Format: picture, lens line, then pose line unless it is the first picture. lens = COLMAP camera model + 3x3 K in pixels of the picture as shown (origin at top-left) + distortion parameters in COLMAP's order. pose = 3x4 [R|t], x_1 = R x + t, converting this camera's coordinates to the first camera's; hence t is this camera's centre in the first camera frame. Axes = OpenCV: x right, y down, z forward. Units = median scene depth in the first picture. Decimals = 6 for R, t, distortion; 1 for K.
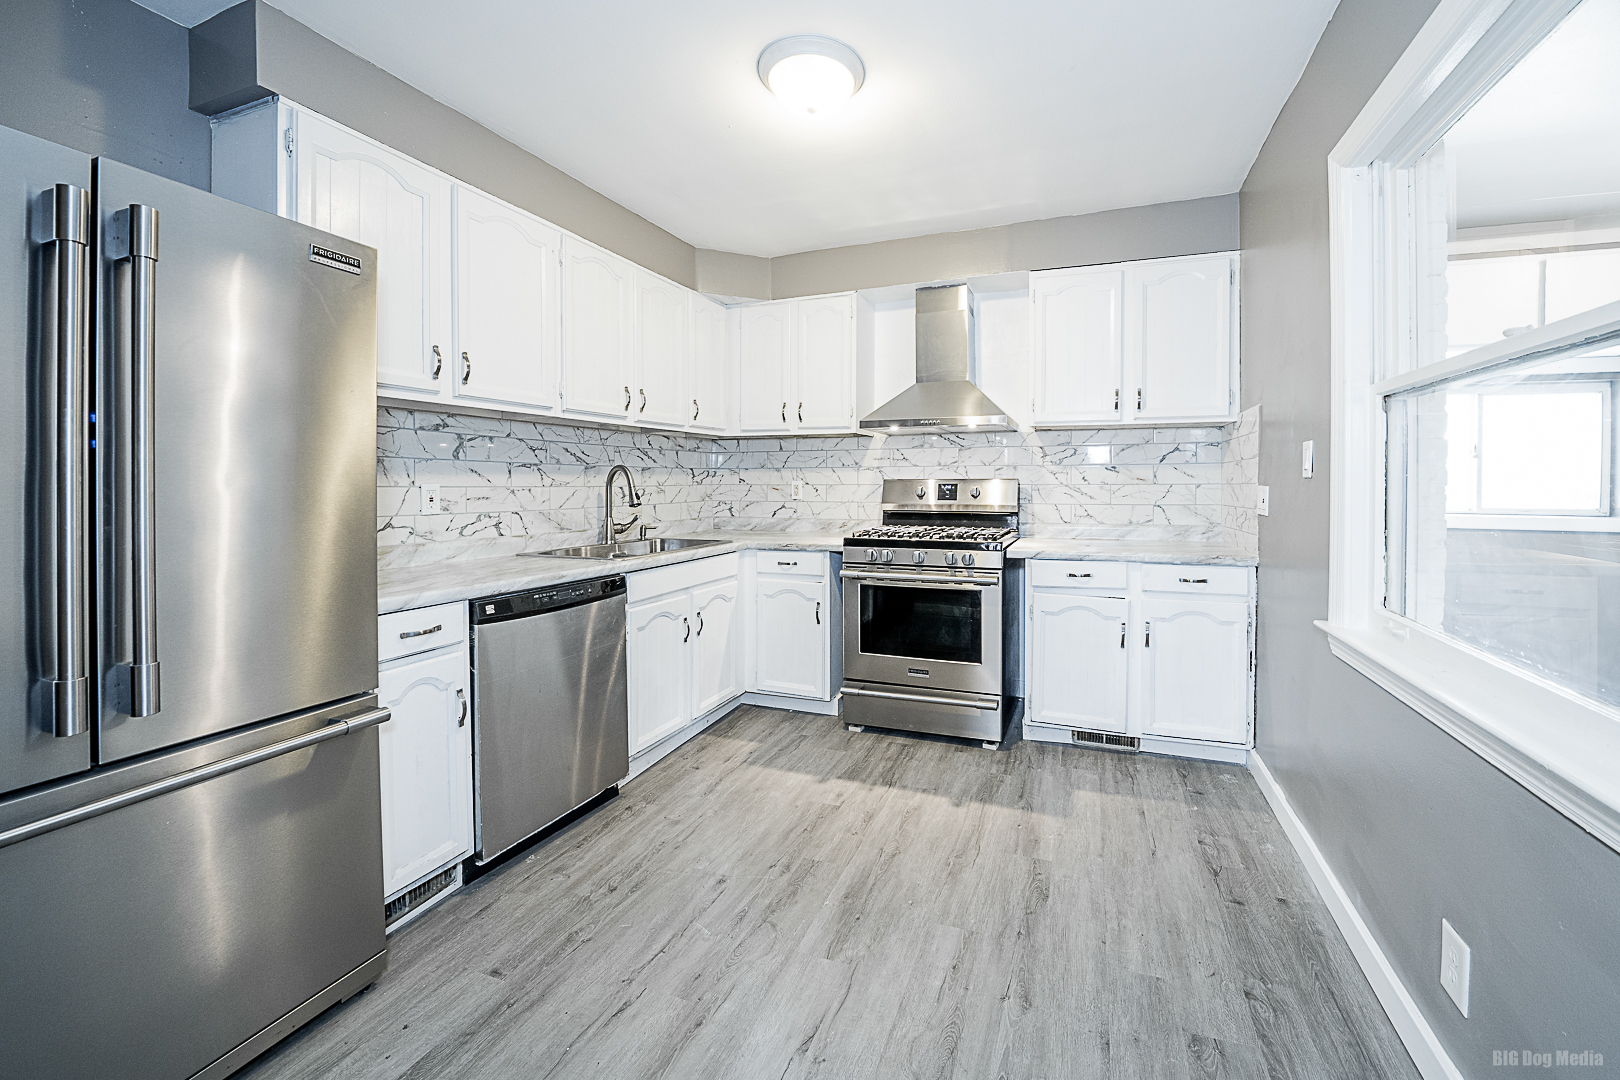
lens RADIAL K [[603.0, 0, 845.6], [0, 603.0, 488.3], [0, 0, 1]] dist [-0.022901, 0.000101]
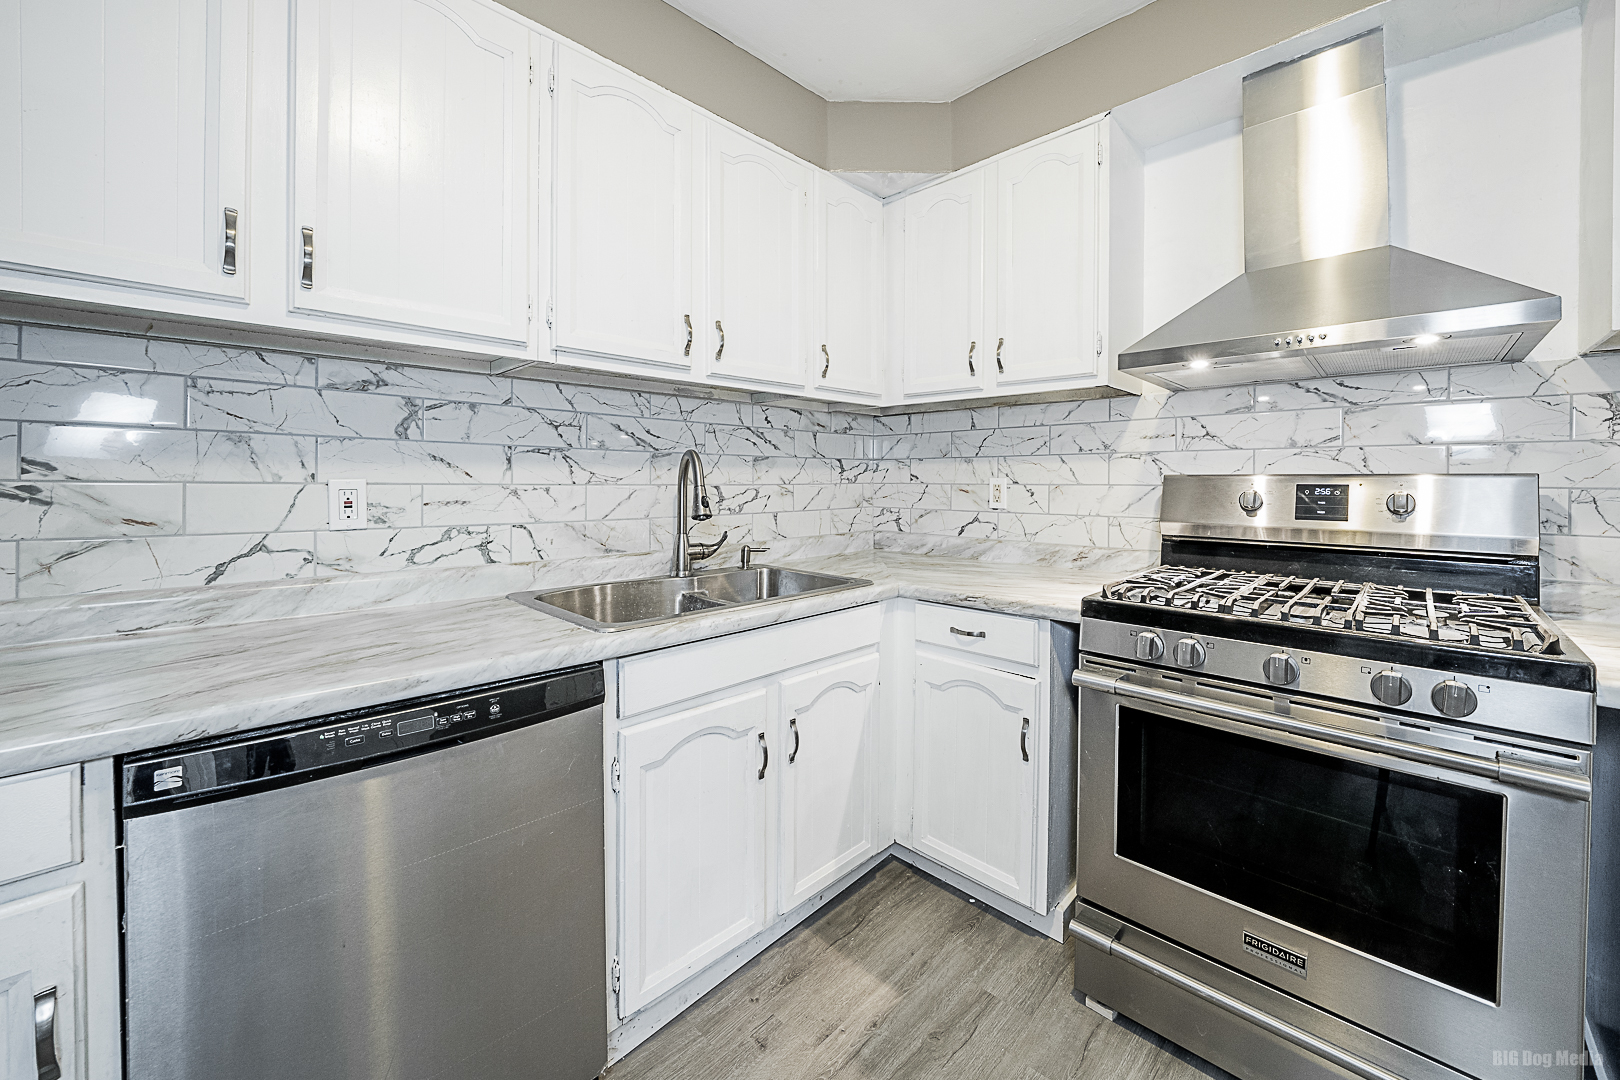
lens RADIAL K [[603.0, 0, 845.6], [0, 603.0, 488.3], [0, 0, 1]] dist [-0.022901, 0.000101]
pose [[0.932184, 0.009188, -0.361868, -0.006393], [-0.008713, 0.999958, 0.002945, -0.002852], [0.361880, 0.000408, 0.932225, 0.476289]]
